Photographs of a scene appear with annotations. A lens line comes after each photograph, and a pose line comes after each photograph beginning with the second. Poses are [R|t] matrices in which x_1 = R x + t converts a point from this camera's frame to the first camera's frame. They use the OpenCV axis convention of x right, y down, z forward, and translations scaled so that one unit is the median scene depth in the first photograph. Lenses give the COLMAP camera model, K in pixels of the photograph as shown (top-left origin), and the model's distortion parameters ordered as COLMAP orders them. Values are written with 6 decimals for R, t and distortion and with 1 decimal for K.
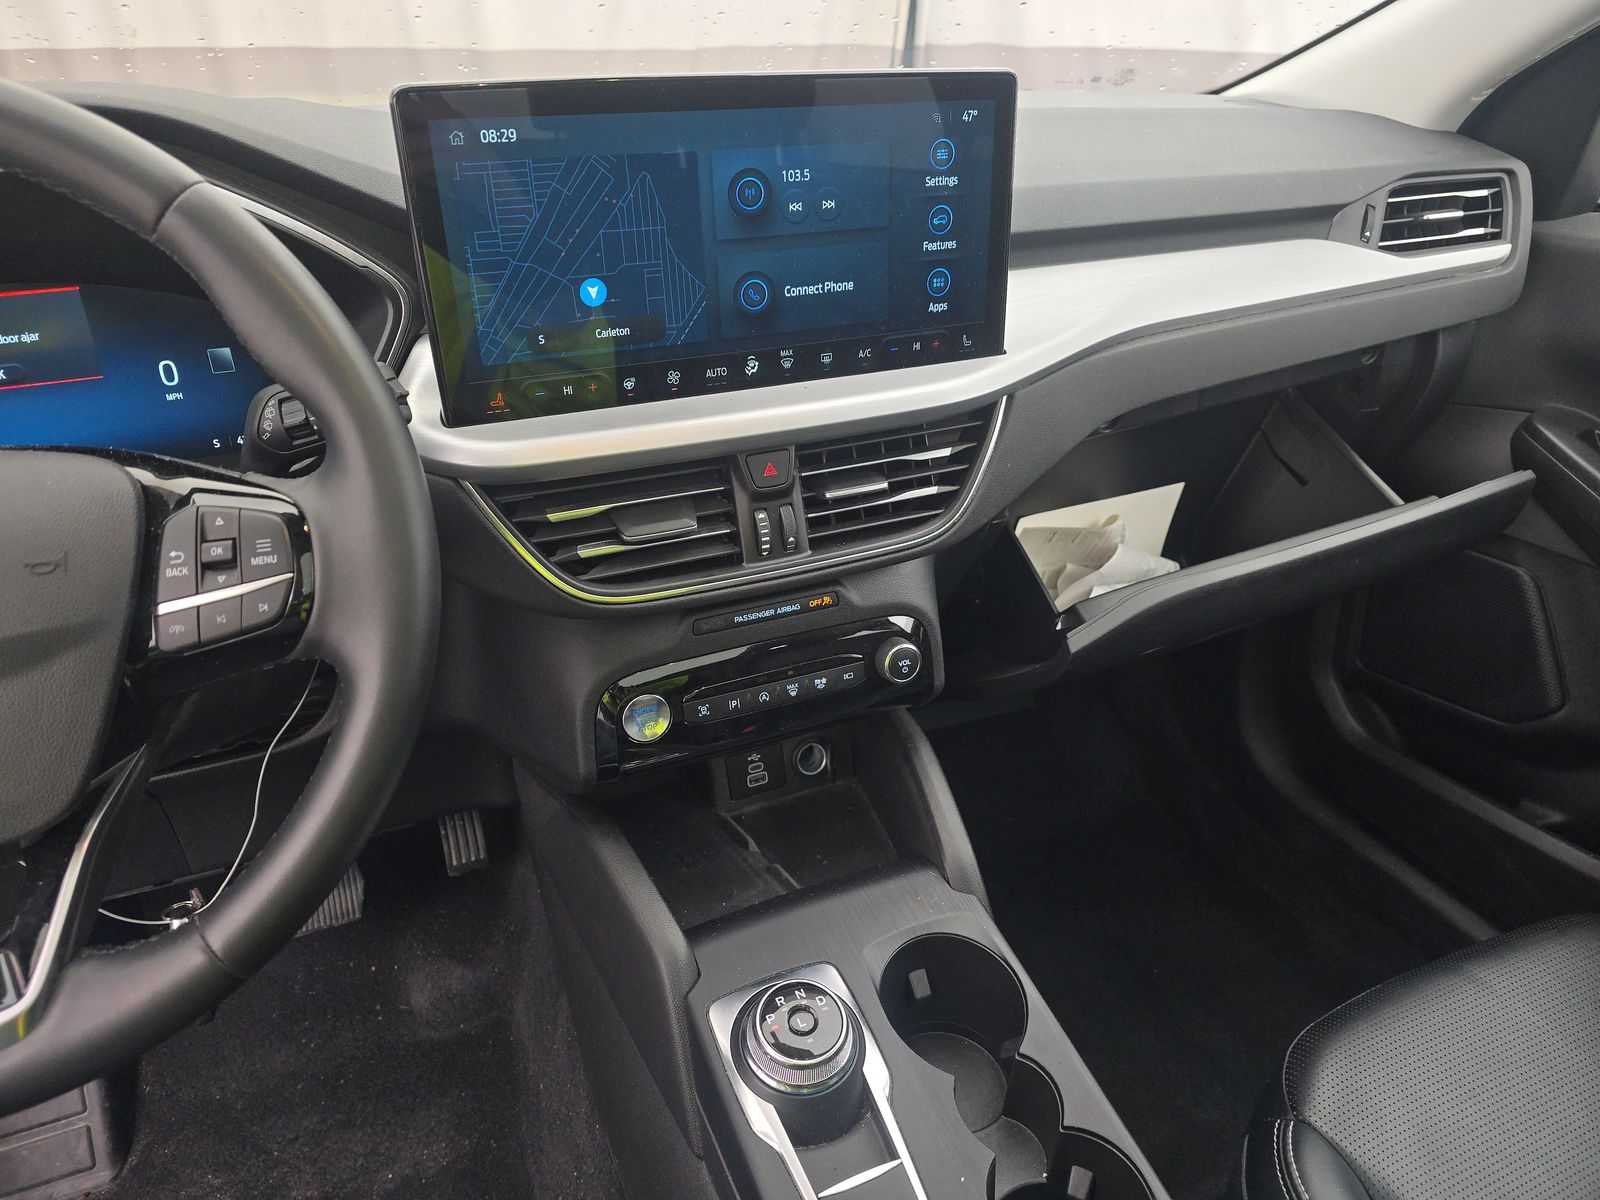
lens RADIAL K [[1074.0, 0, 800.2], [0, 1074.0, 596.8], [0, 0, 1]] dist [0.010942, -0.021965]
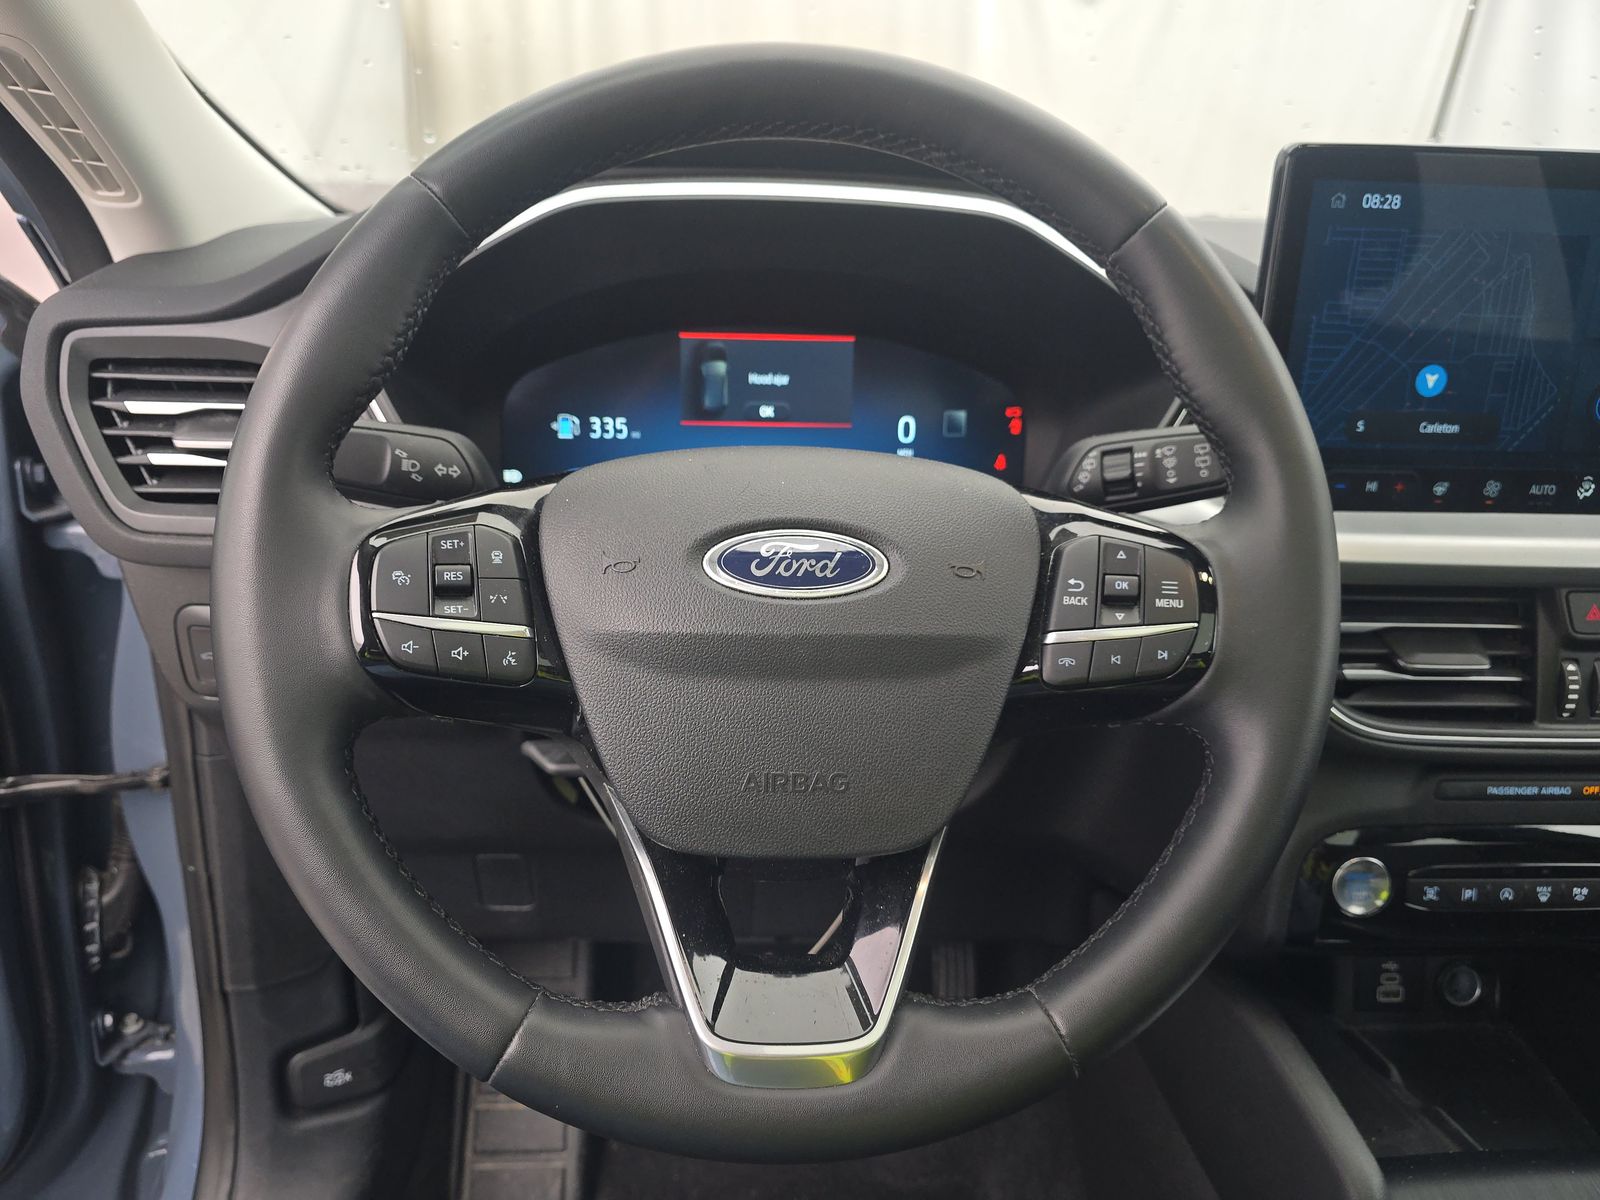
lens RADIAL K [[1074.0, 0, 760.7], [0, 1074.0, 584.1], [0, 0, 1]] dist [0.010942, -0.021965]
pose [[0.930058, 0.142596, -0.338613, -0.362807], [-0.195522, 0.972369, -0.127552, 0.091999], [0.311069, 0.184837, 0.932240, 0.042462]]
